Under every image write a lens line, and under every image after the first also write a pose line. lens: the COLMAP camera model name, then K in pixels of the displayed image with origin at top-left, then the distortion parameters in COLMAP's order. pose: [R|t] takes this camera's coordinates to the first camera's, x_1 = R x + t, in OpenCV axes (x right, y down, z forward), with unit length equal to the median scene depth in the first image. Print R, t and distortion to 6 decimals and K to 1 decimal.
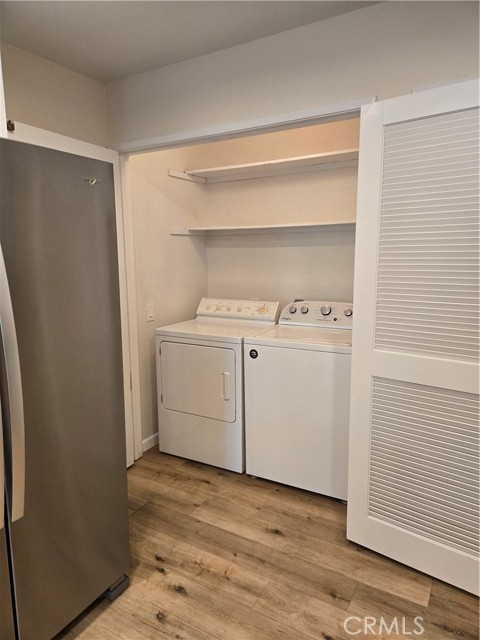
lens RADIAL K [[425.6, 0, 243.2], [0, 425.6, 323.3], [0, 0, 1]] dist [0.068349, -0.052683]
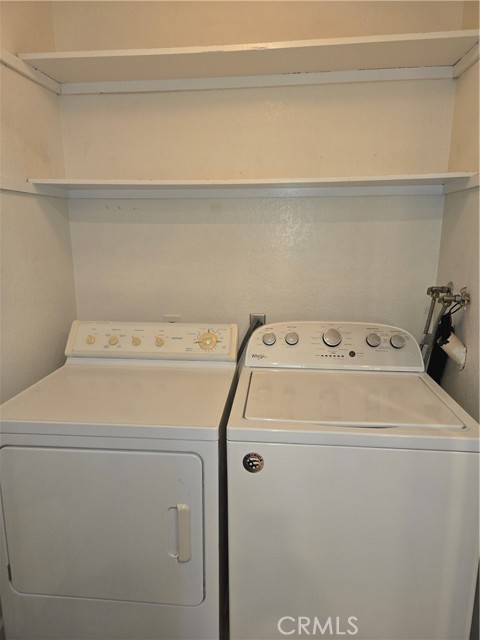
lens RADIAL K [[425.6, 0, 235.8], [0, 425.6, 313.5], [0, 0, 1]] dist [0.068349, -0.052683]
pose [[0.913027, -0.073921, 0.401144, -0.133473], [0.057006, 0.996915, 0.053959, -0.091451], [-0.403895, -0.026399, 0.914424, 0.489832]]
